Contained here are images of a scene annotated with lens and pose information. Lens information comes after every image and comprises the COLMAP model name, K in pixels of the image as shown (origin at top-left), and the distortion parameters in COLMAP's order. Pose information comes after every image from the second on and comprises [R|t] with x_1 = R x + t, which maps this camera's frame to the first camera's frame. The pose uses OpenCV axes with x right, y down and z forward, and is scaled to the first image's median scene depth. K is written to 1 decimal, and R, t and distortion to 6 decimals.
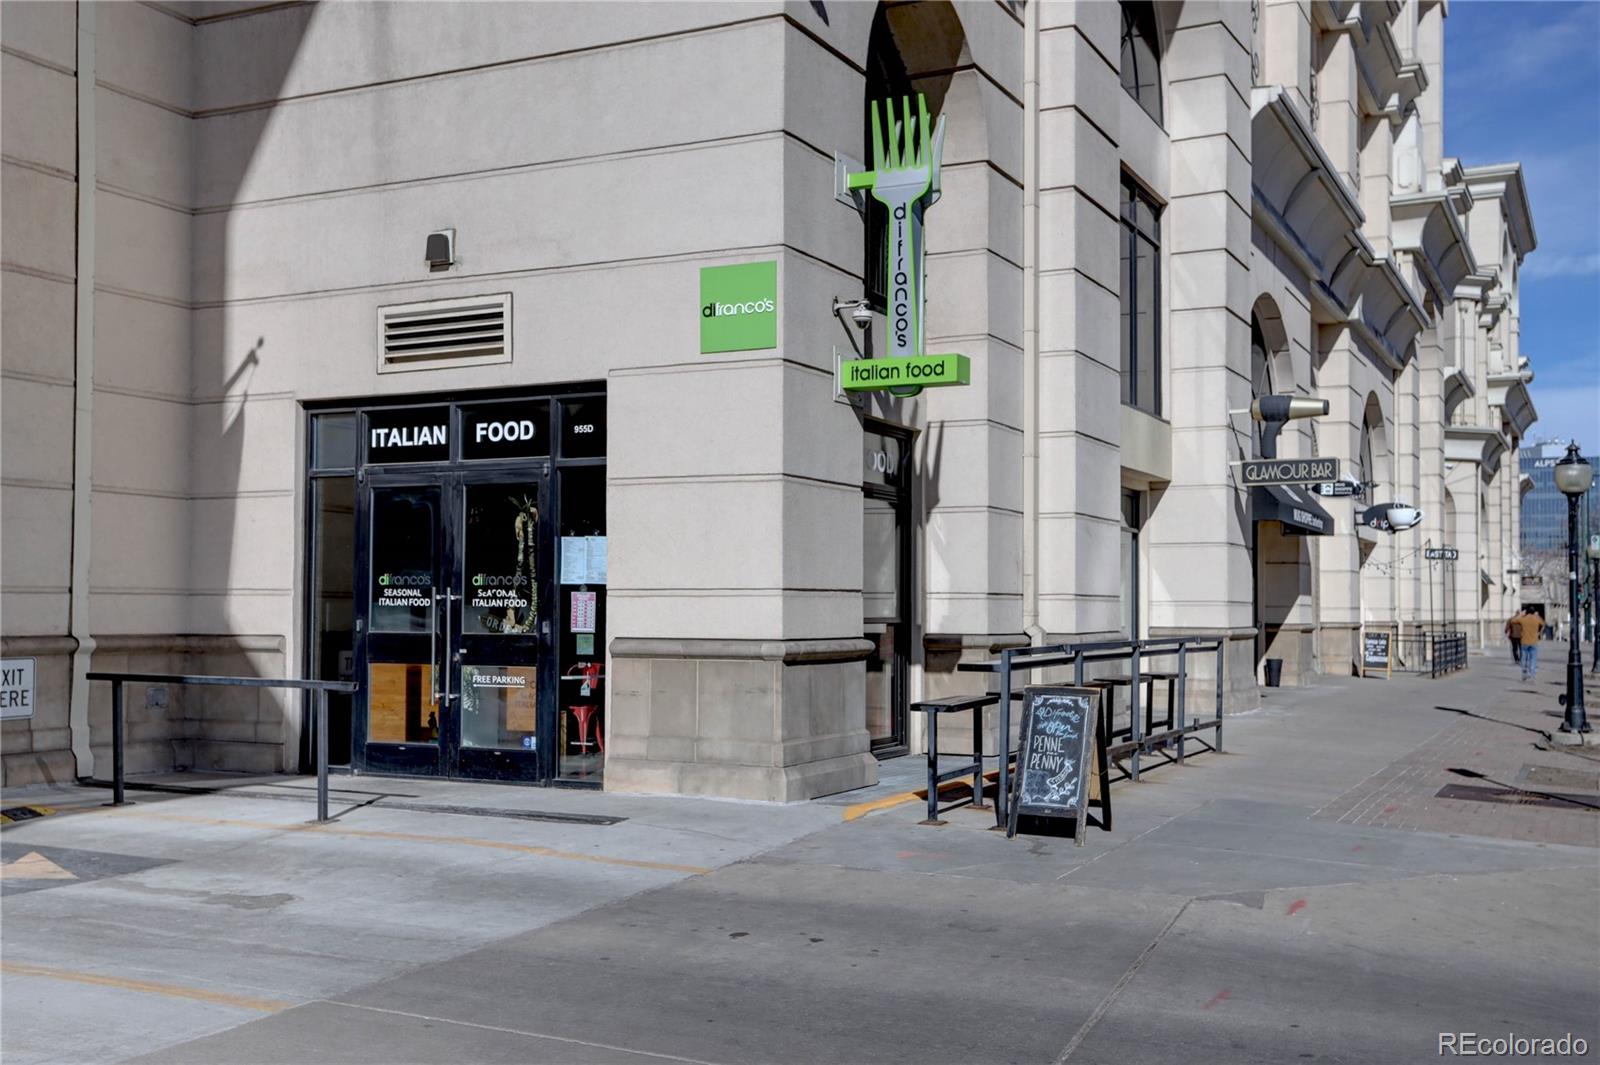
lens RADIAL K [[1722.5, 0, 676.1], [0, 1722.5, 510.9], [0, 0, 1]] dist [0.007555, 0.045855]
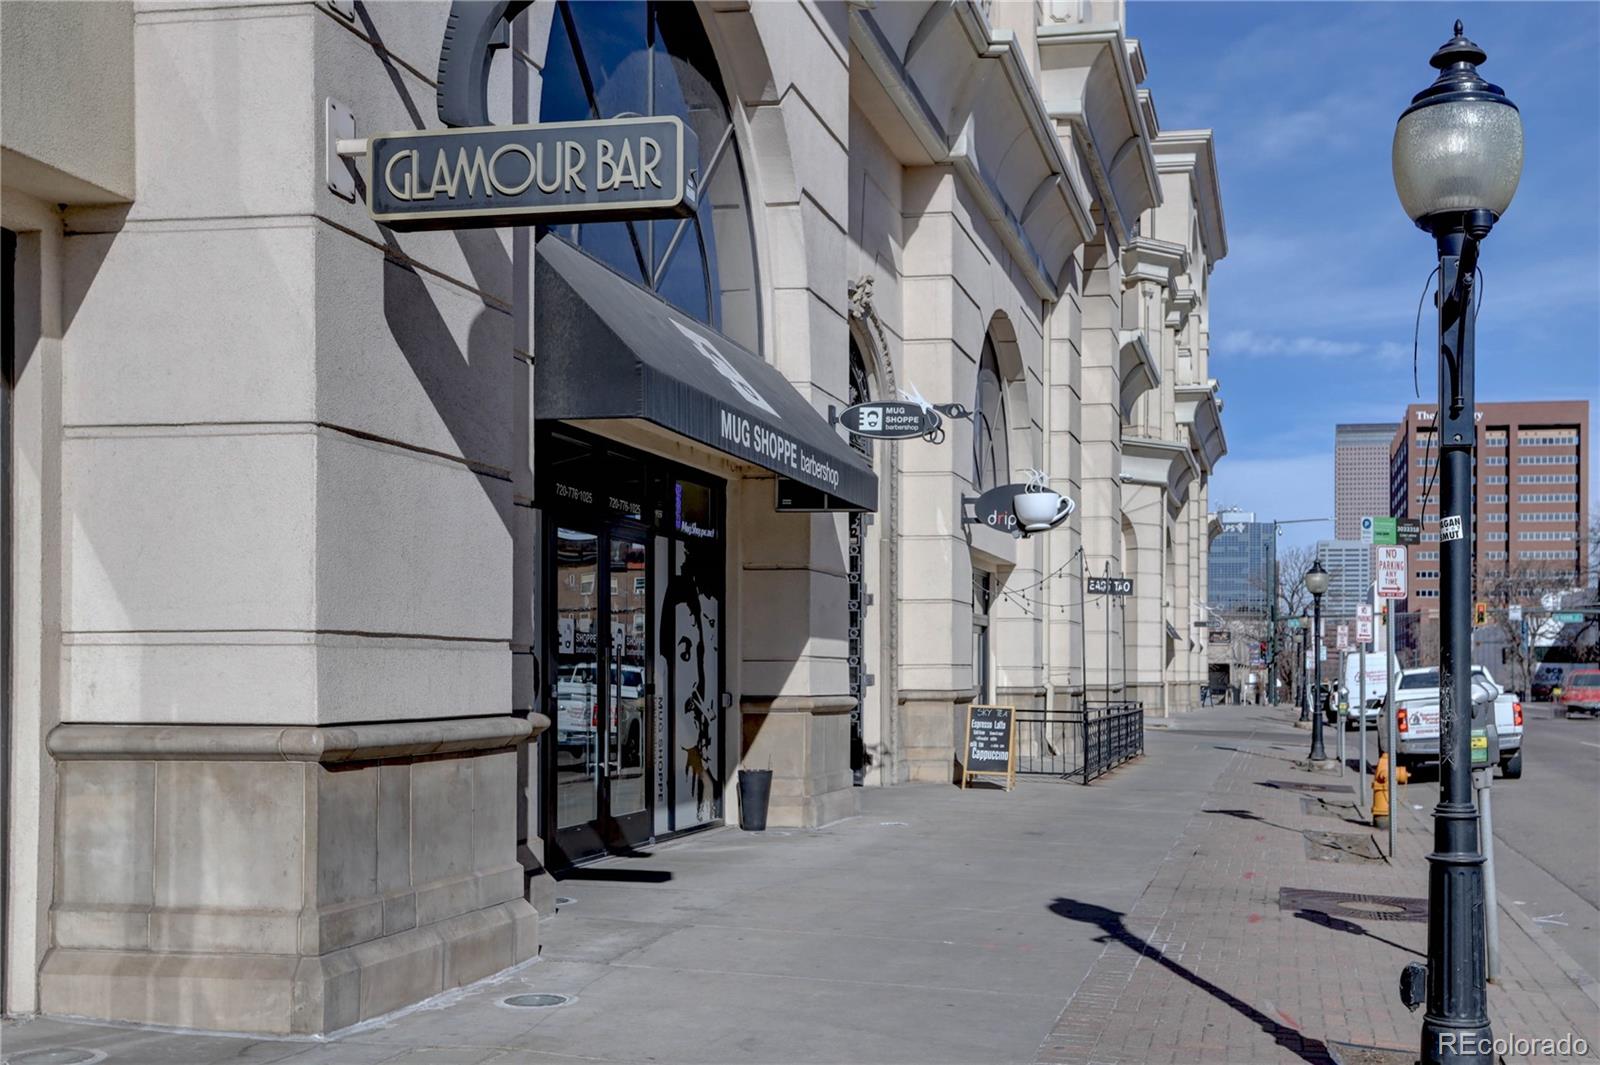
lens RADIAL K [[1819.6, 0, 800.0], [0, 1819.6, 532.5], [0, 0, 1]] dist [-0.003006, 0.000115]
pose [[0.972279, 0.016739, 0.233222, 0.163065], [-0.012198, 0.999707, -0.020899, 0.020846], [-0.233503, 0.017475, 0.972199, 0.345683]]
